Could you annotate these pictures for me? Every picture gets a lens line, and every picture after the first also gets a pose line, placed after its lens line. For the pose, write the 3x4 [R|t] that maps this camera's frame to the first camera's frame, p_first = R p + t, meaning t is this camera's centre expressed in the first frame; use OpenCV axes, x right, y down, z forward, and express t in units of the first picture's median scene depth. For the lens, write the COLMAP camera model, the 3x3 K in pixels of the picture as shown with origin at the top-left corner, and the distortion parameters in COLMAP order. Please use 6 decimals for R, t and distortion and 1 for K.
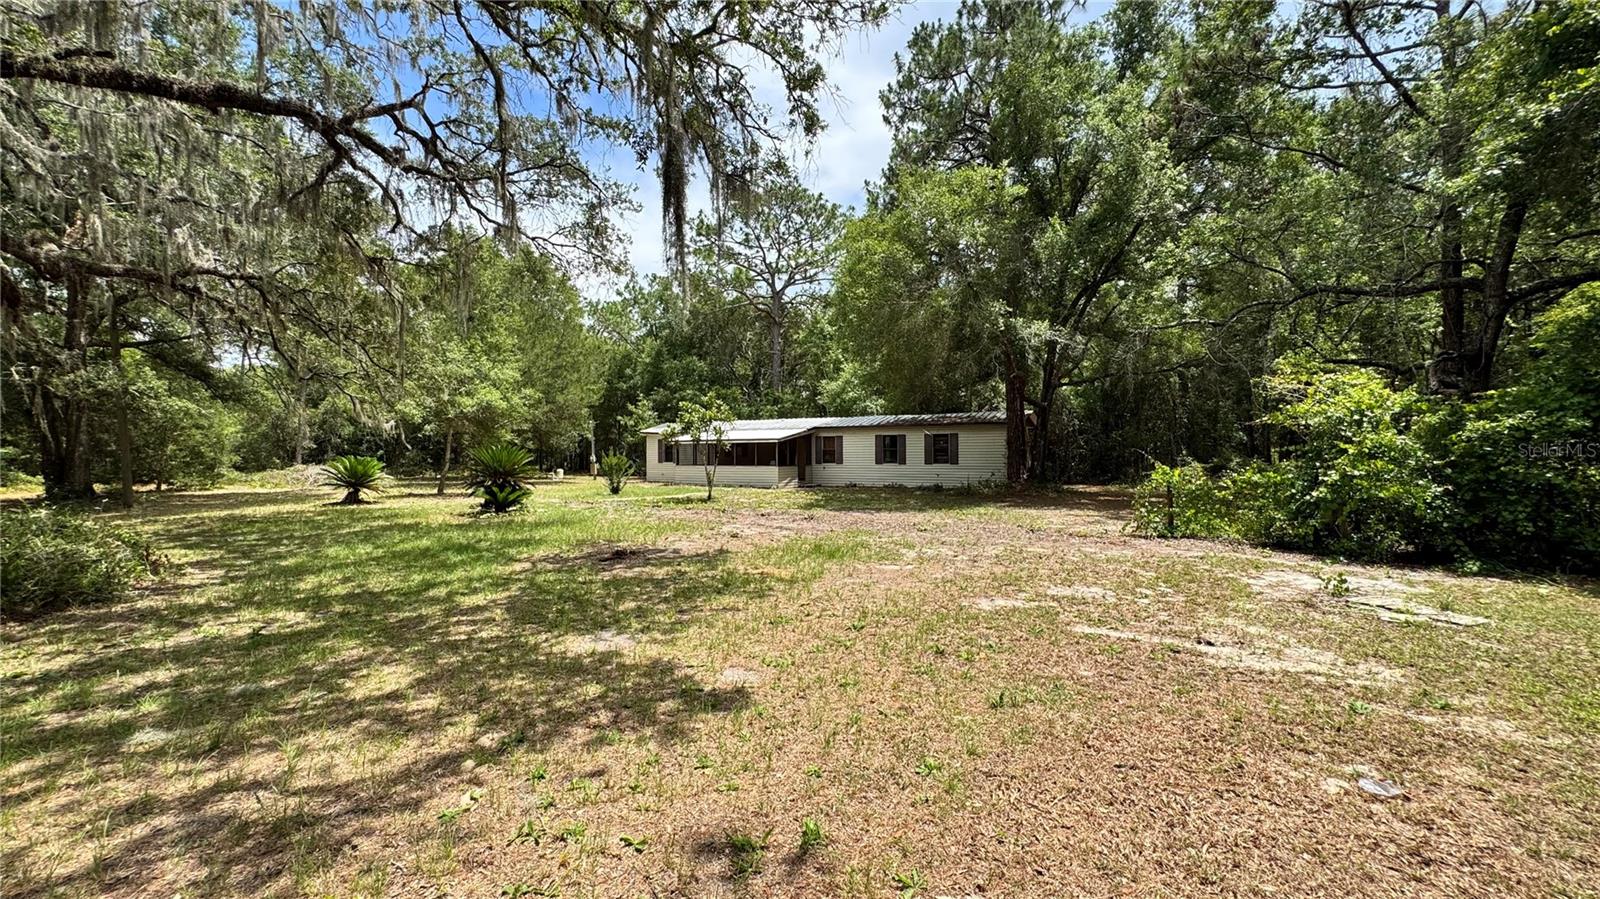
lens RADIAL K [[661.2, 0, 805.2], [0, 661.2, 447.7], [0, 0, 1]] dist [0.002434, 0.000332]
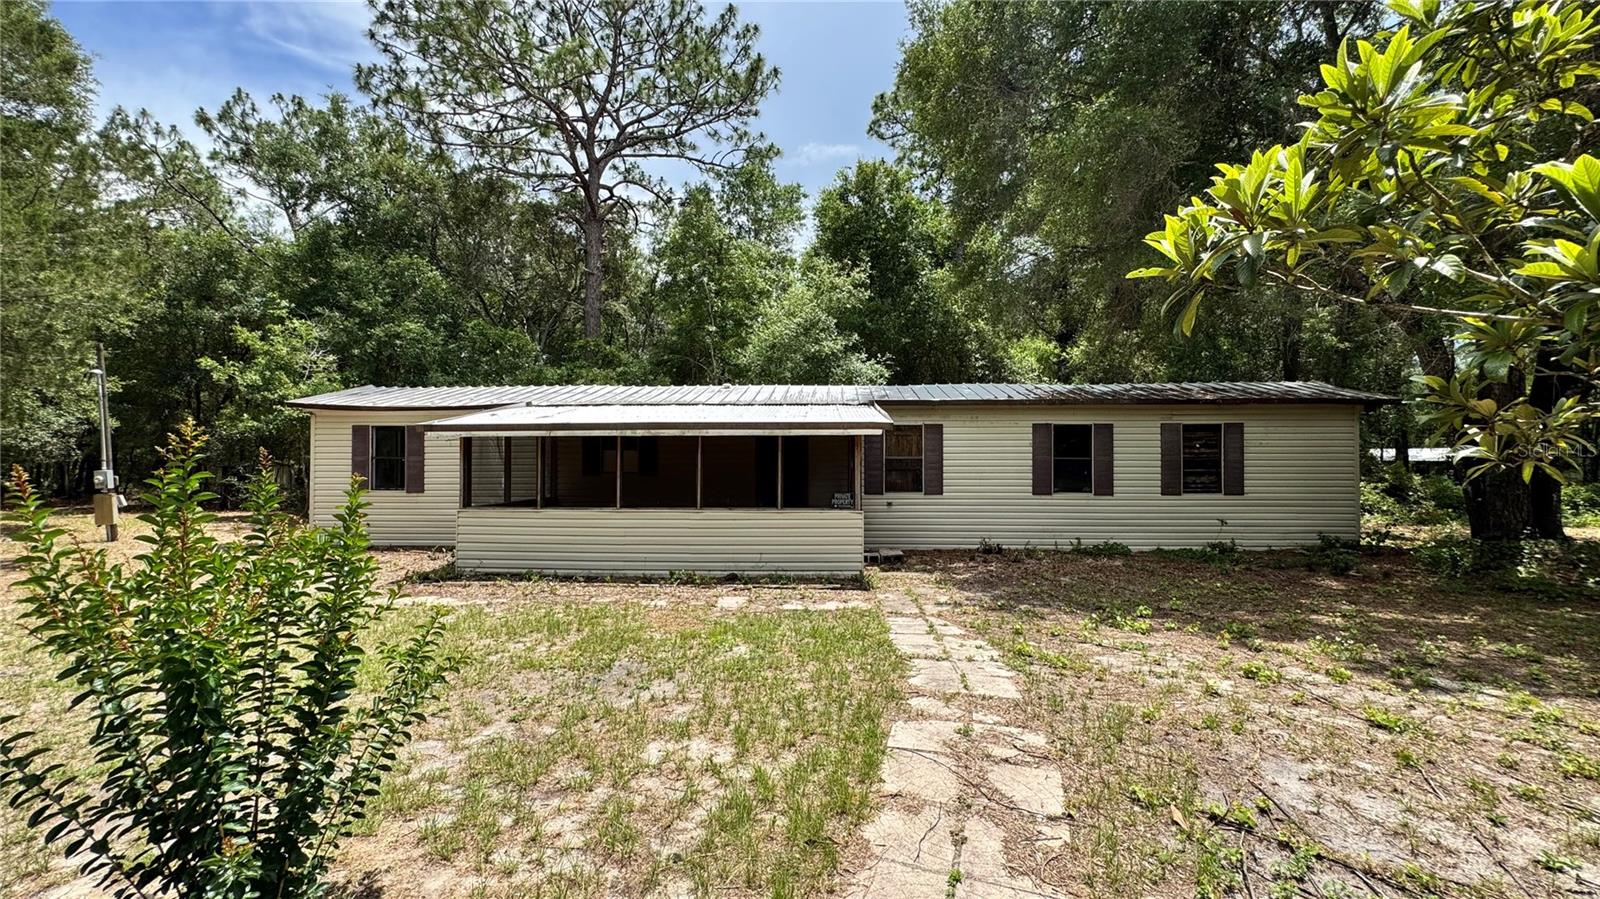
lens RADIAL K [[661.2, 0, 803.4], [0, 661.2, 448.2], [0, 0, 1]] dist [0.002434, 0.000332]
pose [[0.892765, 0.009279, 0.450427, -0.196152], [-0.007632, 0.999956, -0.005473, -0.000654], [-0.450458, 0.001448, 0.892796, 0.682665]]
